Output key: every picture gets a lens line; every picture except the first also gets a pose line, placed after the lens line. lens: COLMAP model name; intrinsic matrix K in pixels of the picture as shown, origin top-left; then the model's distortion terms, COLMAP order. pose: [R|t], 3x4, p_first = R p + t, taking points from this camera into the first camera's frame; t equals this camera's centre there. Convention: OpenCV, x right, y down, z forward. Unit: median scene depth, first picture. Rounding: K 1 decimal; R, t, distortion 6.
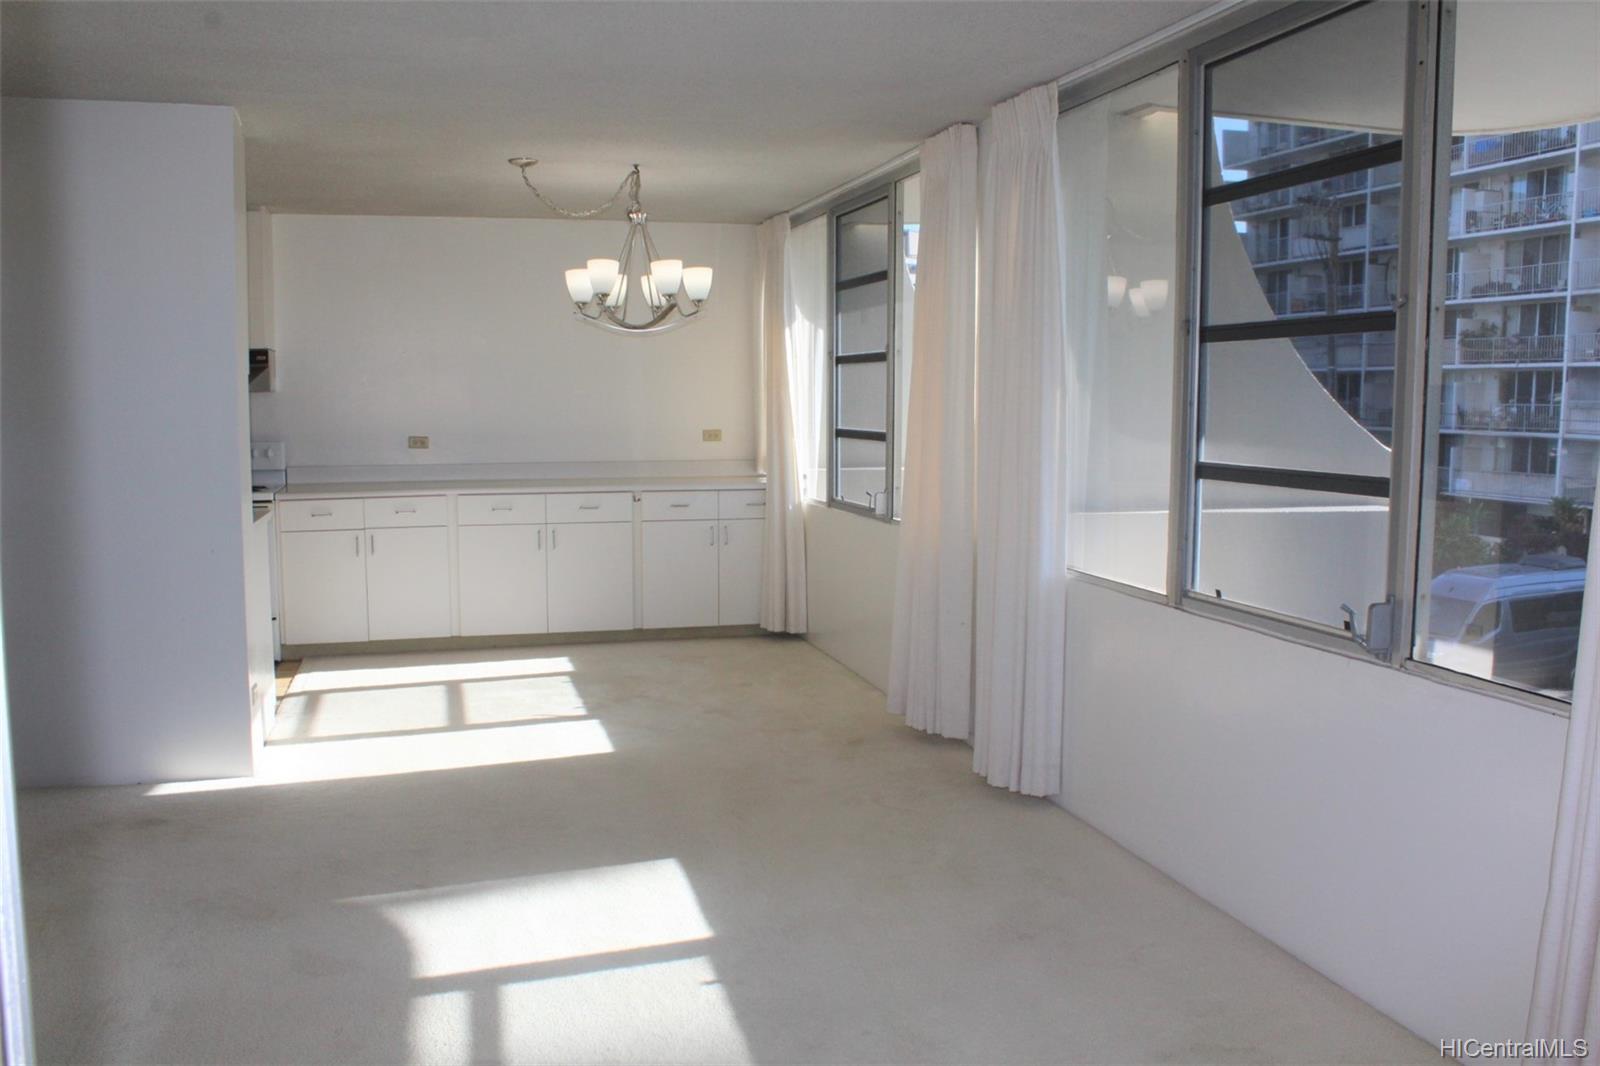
lens RADIAL K [[1349.2, 0, 800.0], [0, 1349.2, 533.0], [0, 0, 1]] dist [-0.167525, 0.154838]
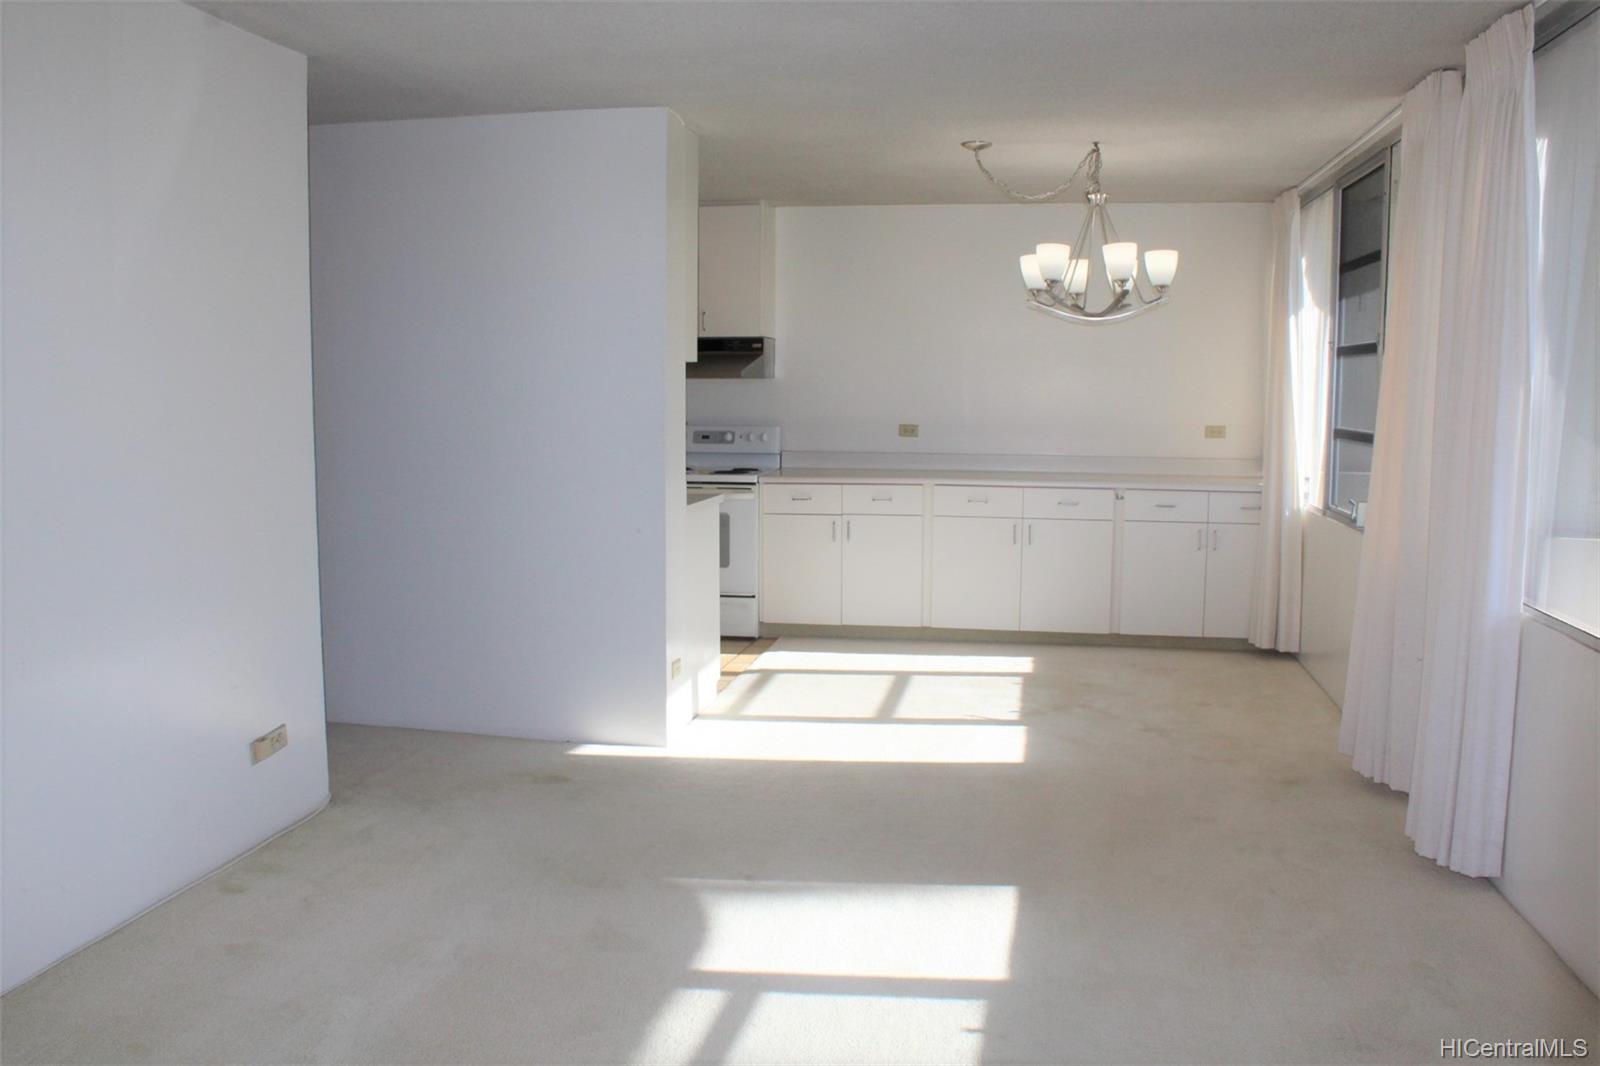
lens RADIAL K [[1349.2, 0, 800.0], [0, 1349.2, 533.0], [0, 0, 1]] dist [-0.167525, 0.154838]
pose [[0.898196, 0.052719, -0.436423, 0.109553], [-0.049331, 0.998600, 0.019099, -0.008356], [0.436819, 0.004374, 0.899539, 0.067845]]
